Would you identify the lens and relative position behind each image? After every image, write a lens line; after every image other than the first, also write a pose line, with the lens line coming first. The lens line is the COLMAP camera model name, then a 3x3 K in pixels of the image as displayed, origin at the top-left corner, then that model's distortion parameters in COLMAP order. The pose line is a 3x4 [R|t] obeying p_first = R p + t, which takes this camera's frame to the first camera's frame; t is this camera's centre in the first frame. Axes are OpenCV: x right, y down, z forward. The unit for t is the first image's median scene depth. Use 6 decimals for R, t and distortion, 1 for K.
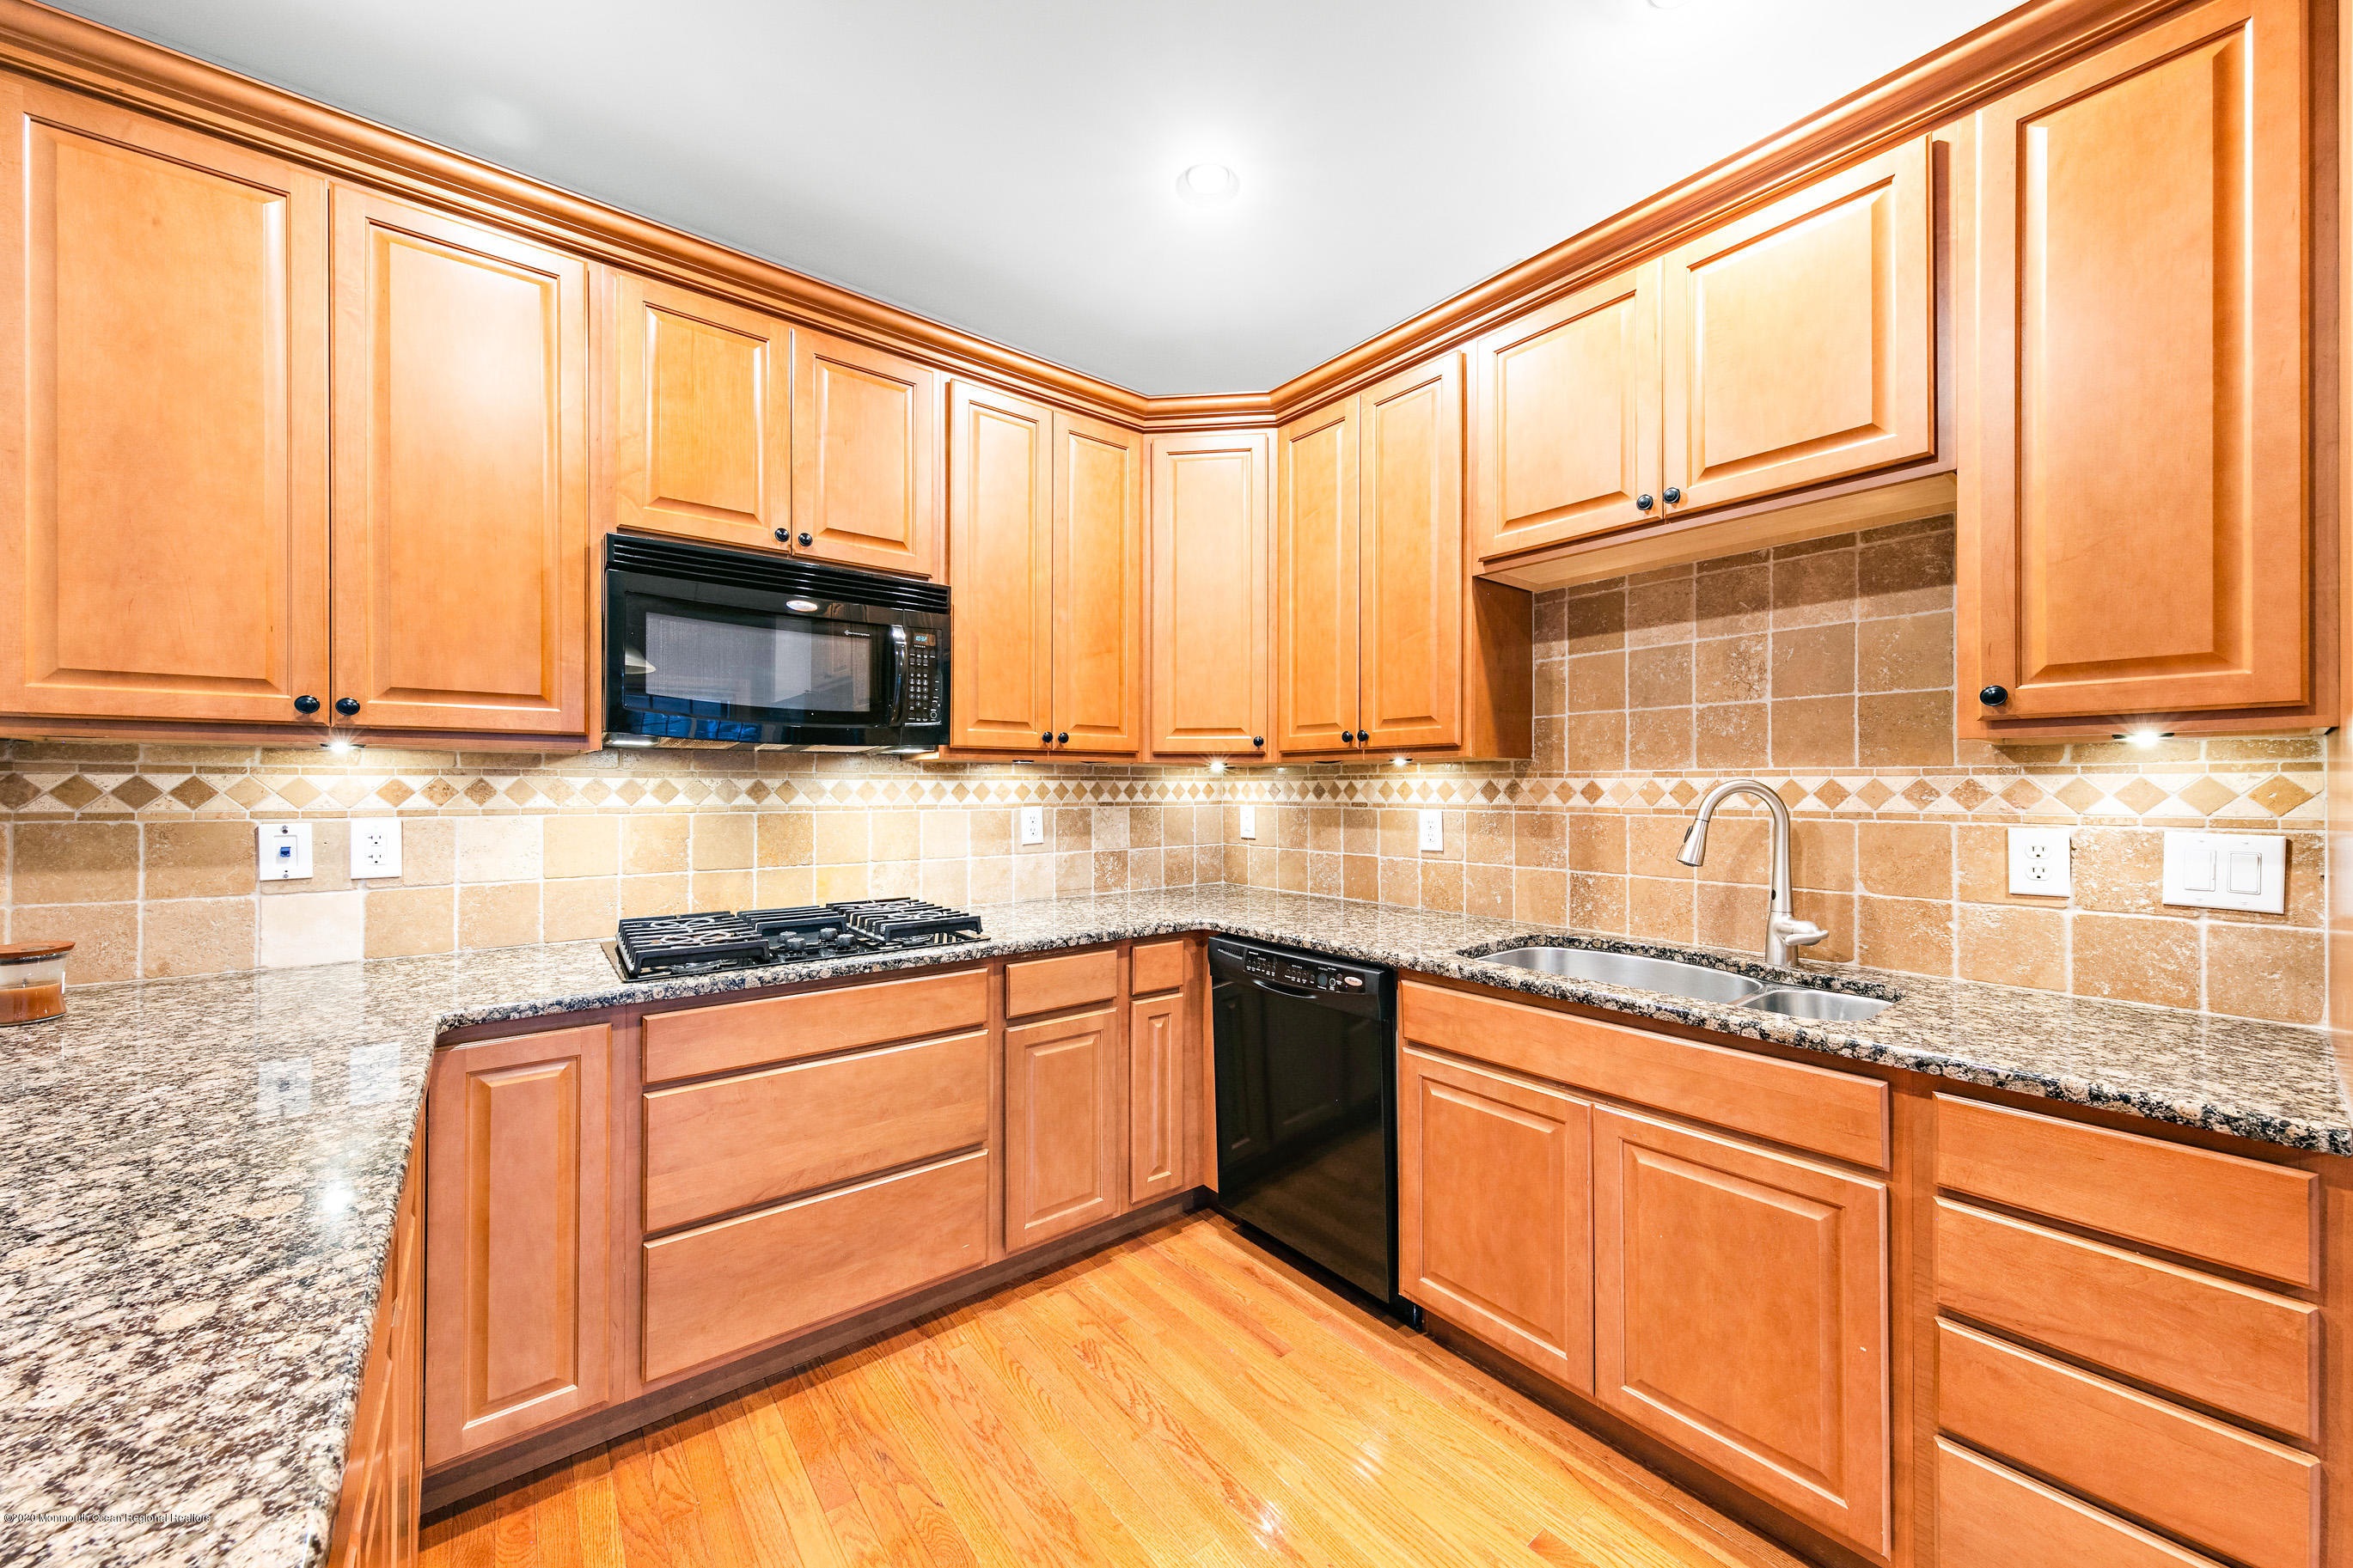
lens RADIAL K [[853.7, 0, 1172.5], [0, 853.7, 787.8], [0, 0, 1]] dist [0.002523, -0.000234]
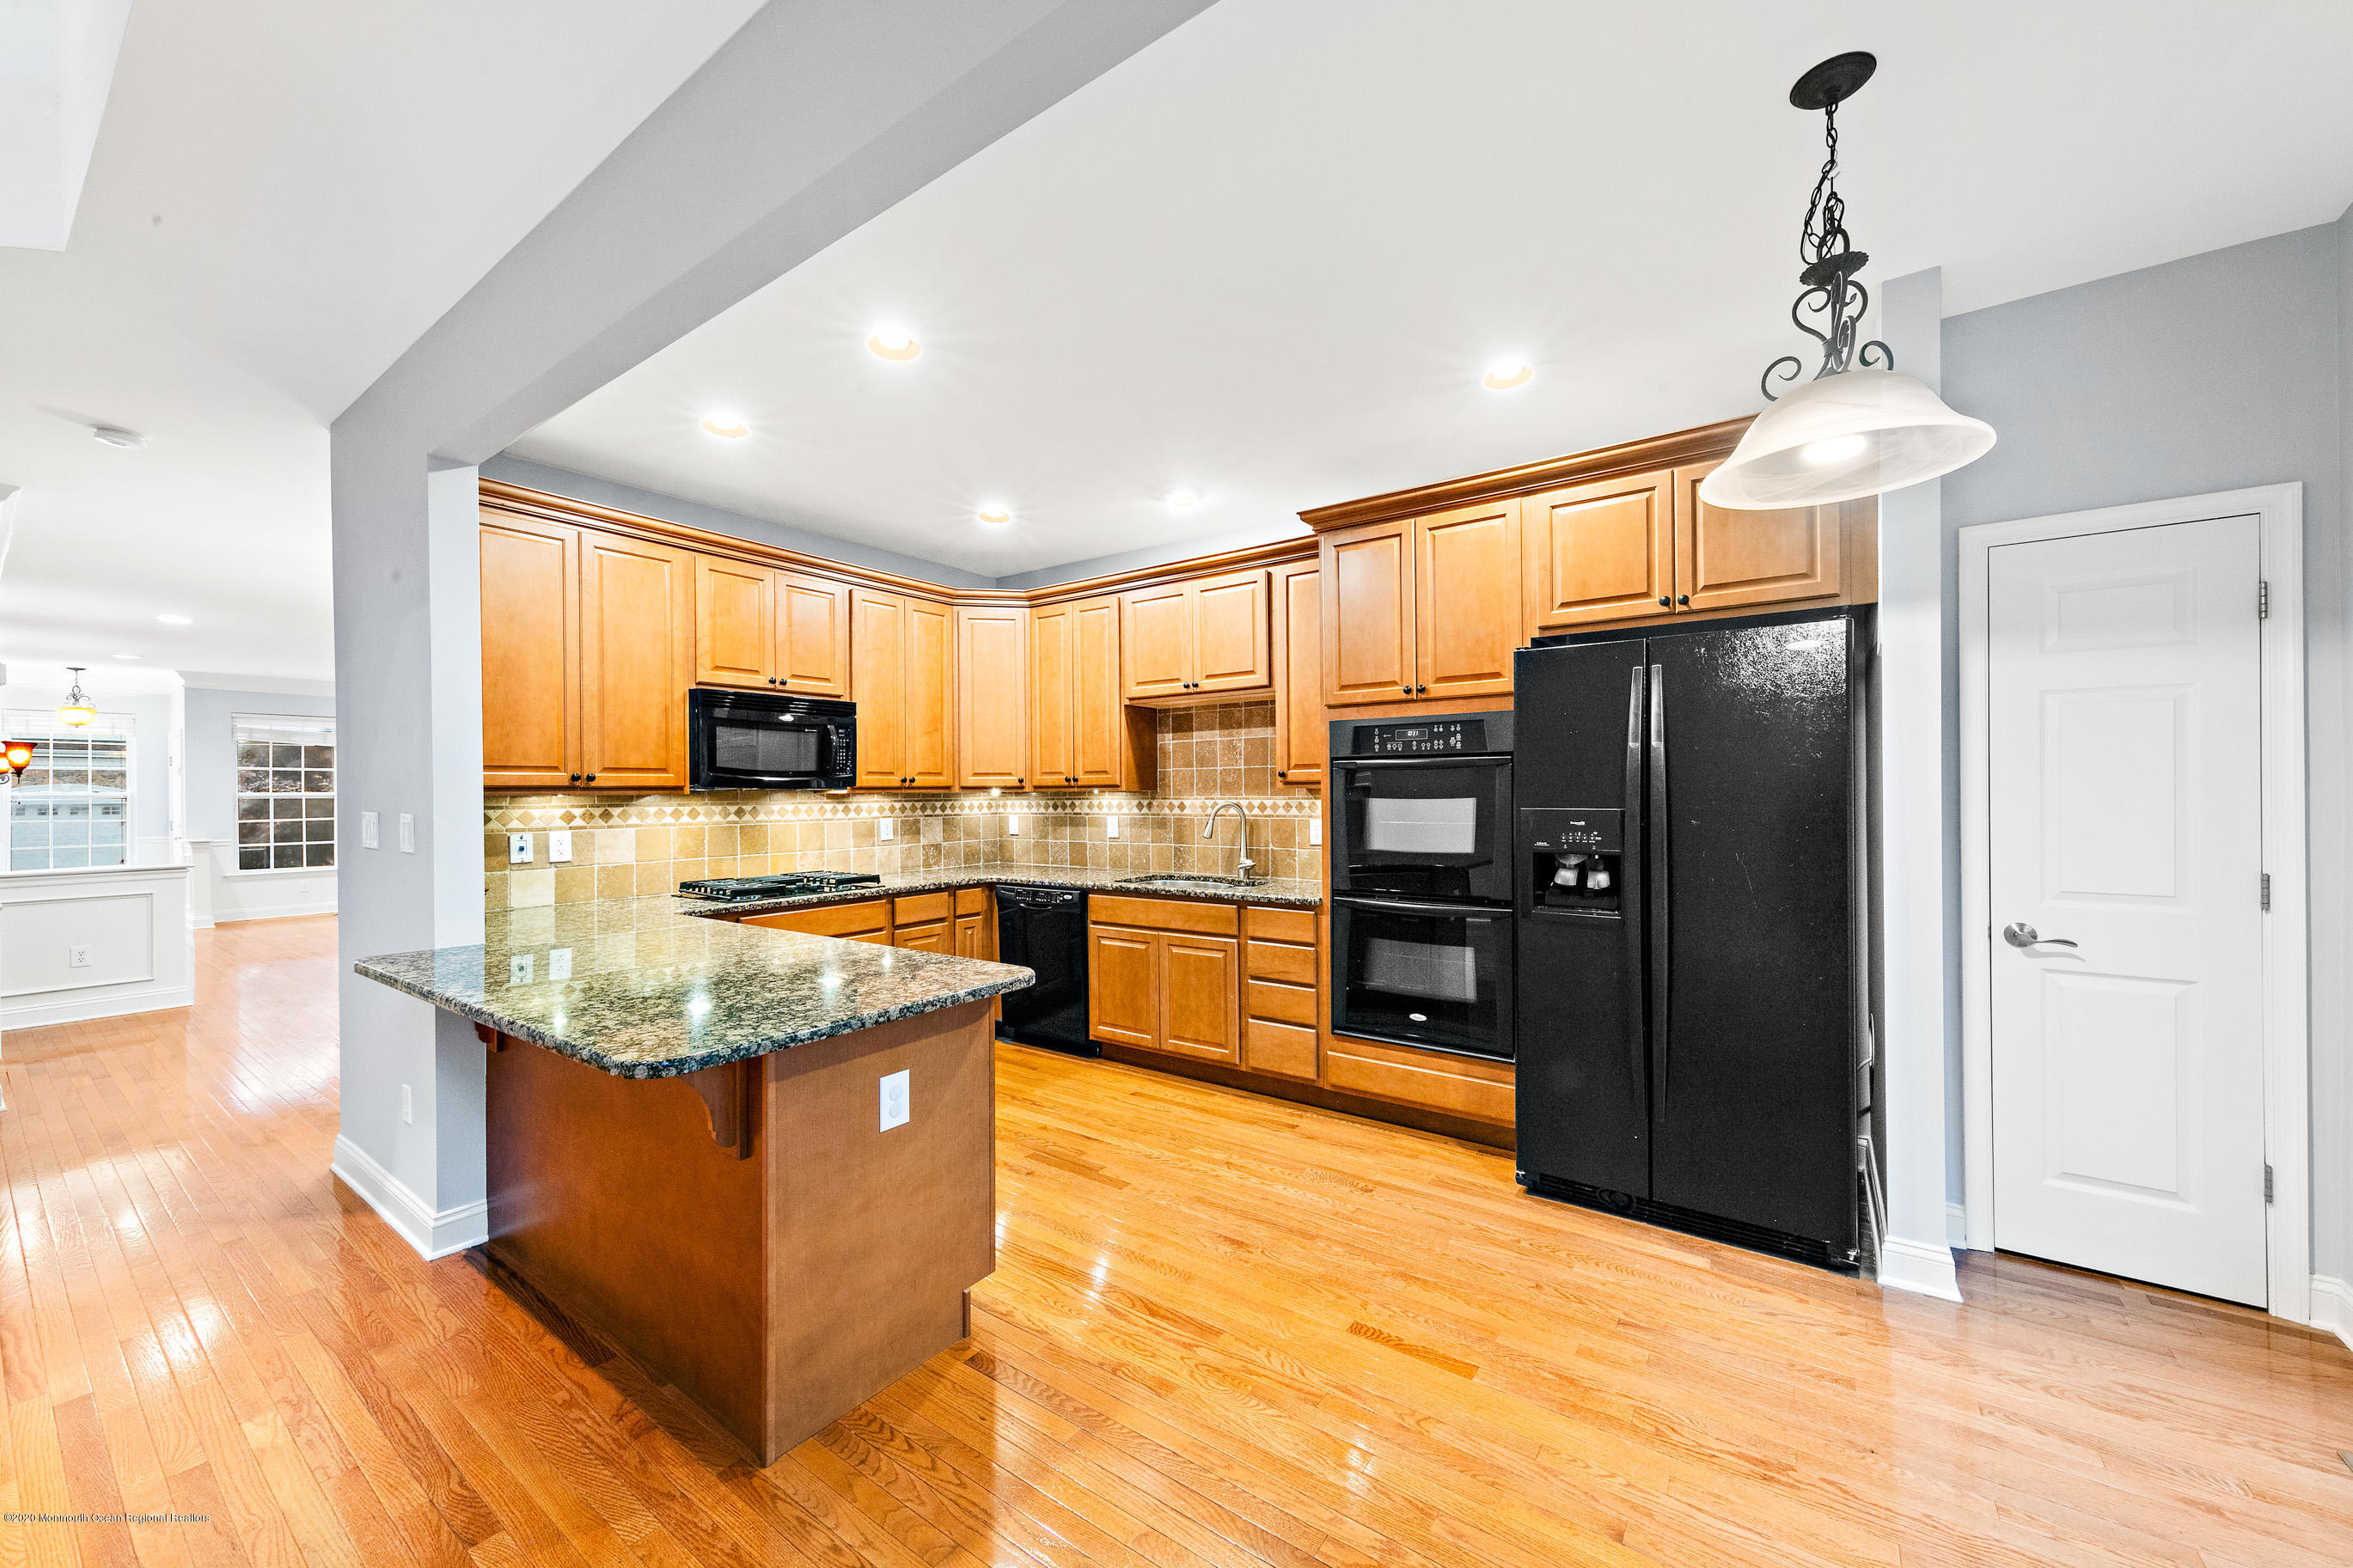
lens RADIAL K [[873.1, 0, 1176.5], [0, 873.1, 792.3], [0, 0, 1]] dist [0.005643, -0.000111]
pose [[0.959689, -0.009965, 0.280888, -0.128527], [0.009984, 0.999949, 0.001363, -0.034021], [-0.280887, 0.001496, 0.959740, -1.086729]]
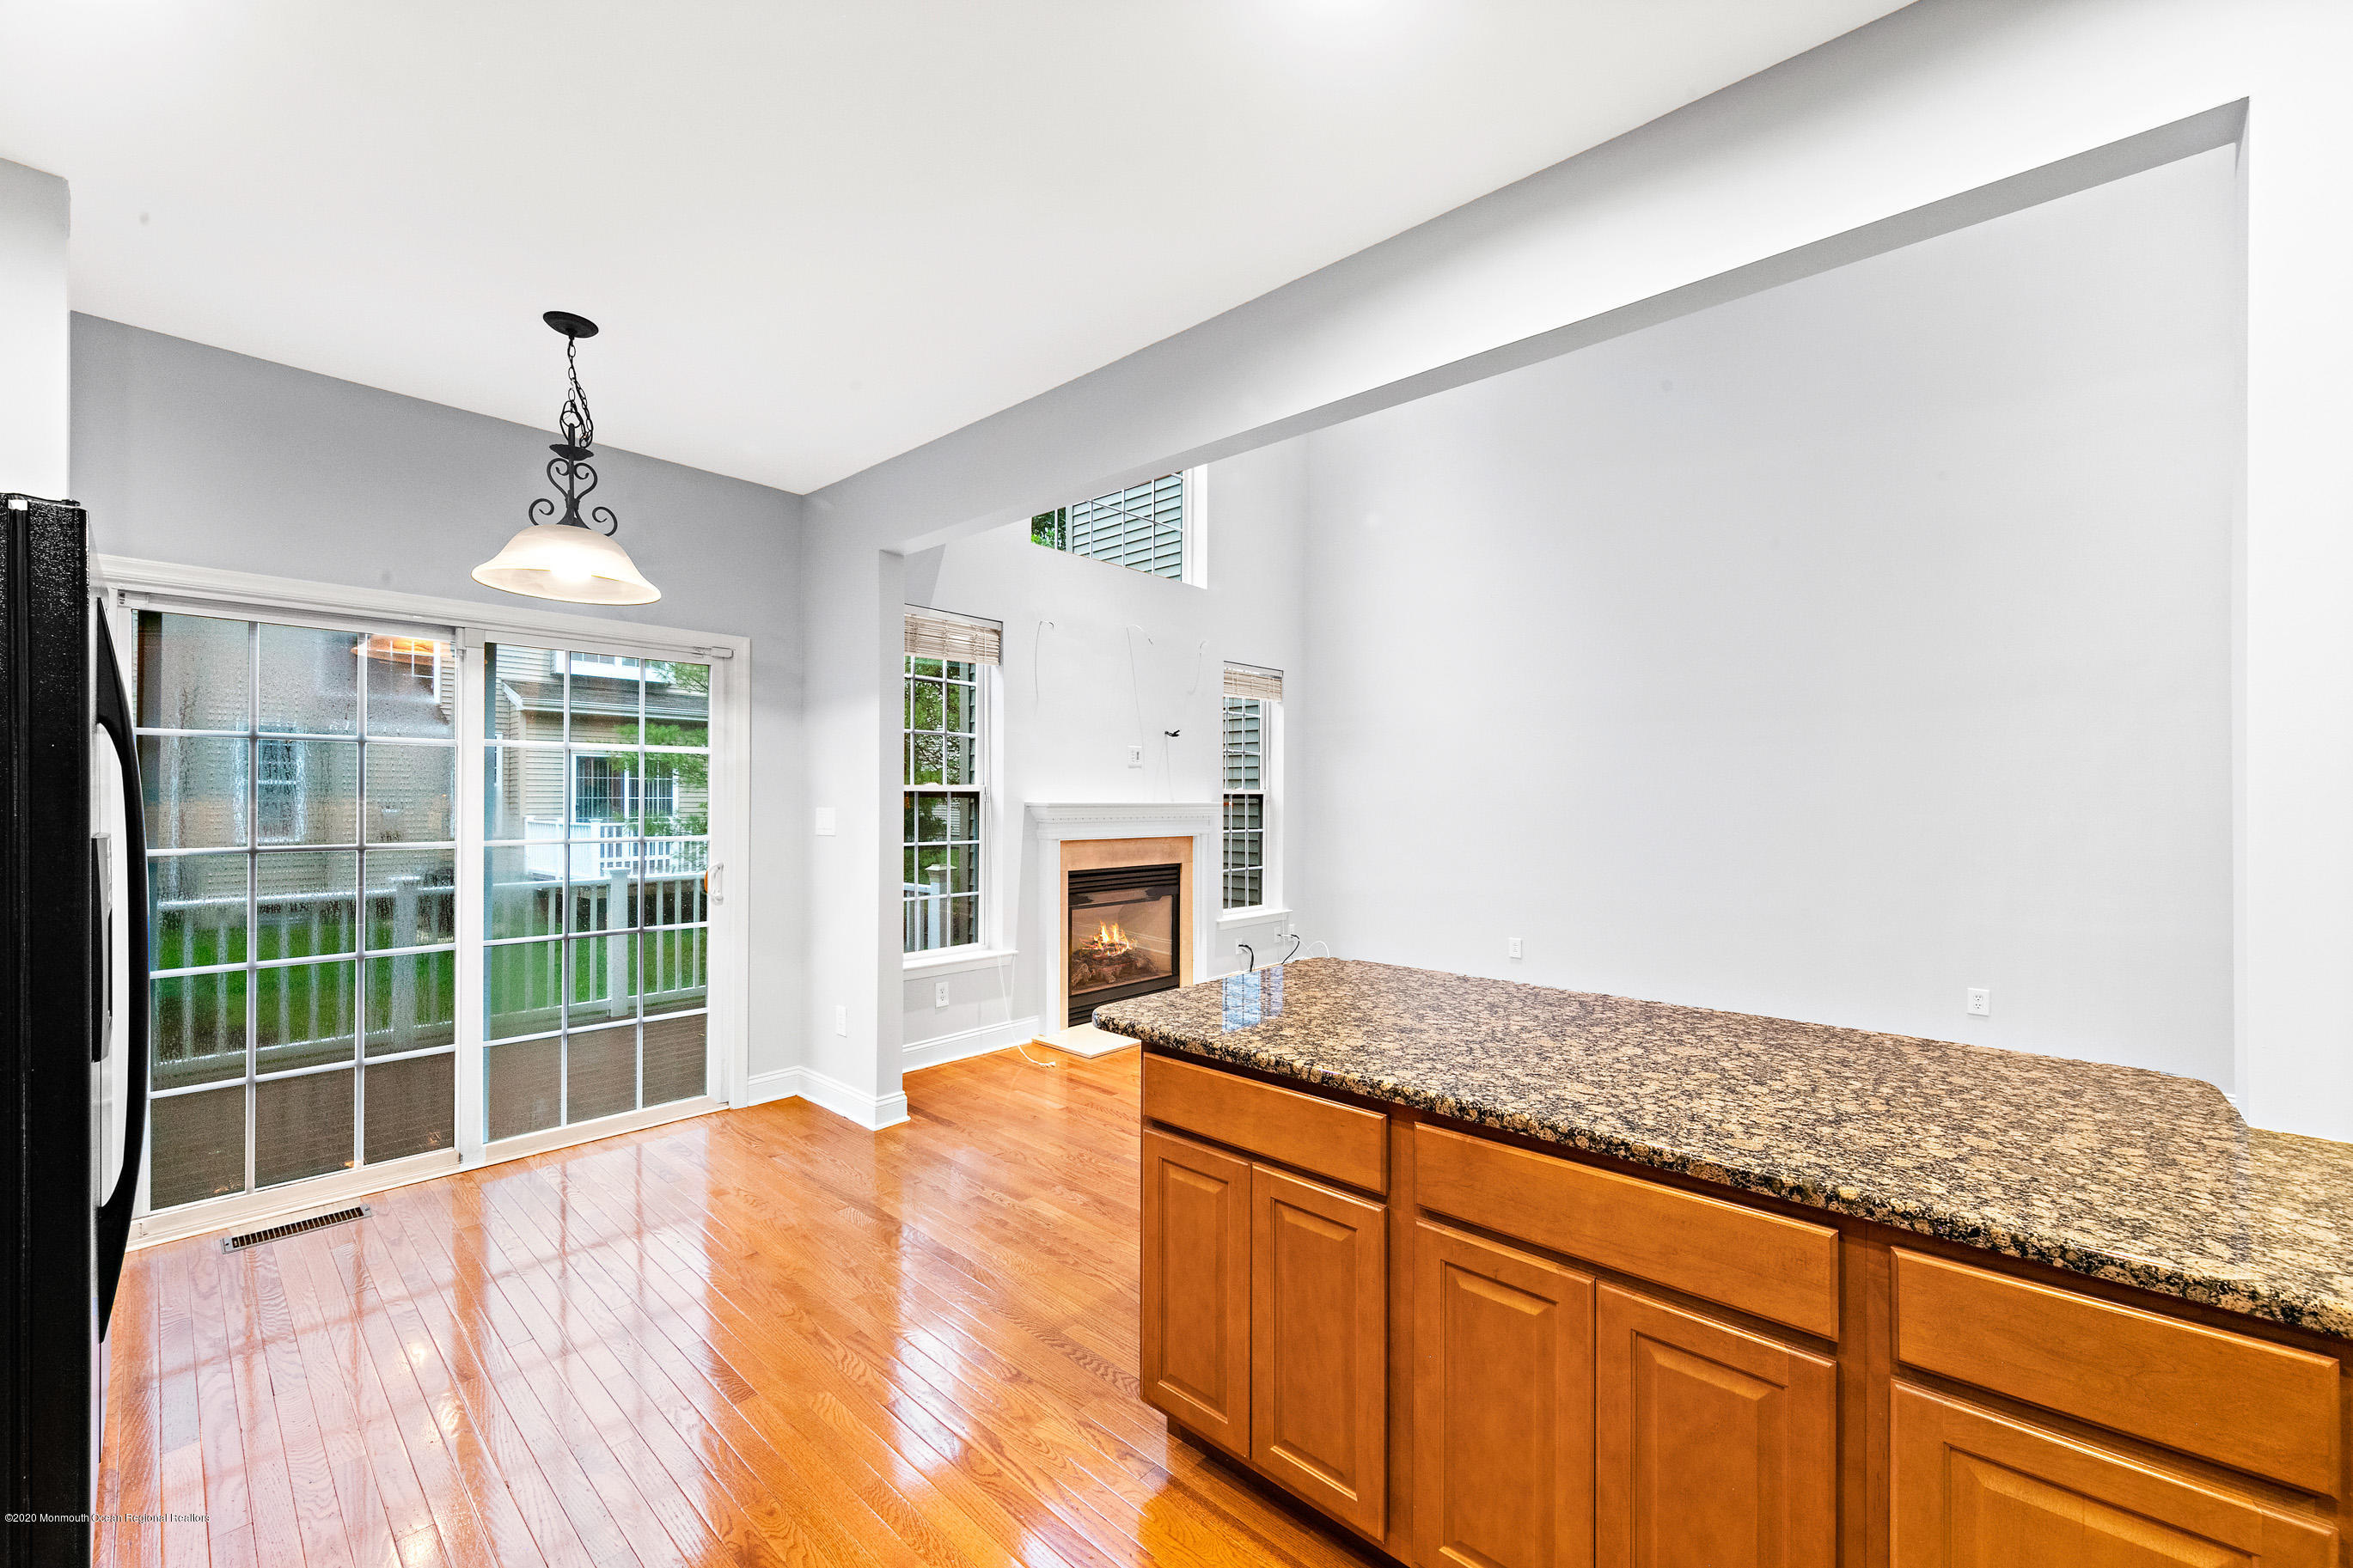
lens RADIAL K [[923.3, 0, 1176.6], [0, 923.3, 795.6], [0, 0, 1]] dist [0.000808, 0.000036]
pose [[-0.986242, -0.008520, -0.165091, 0.064539], [-0.008098, 0.999962, -0.003231, -0.039305], [0.165112, -0.001850, -0.986273, 0.846322]]
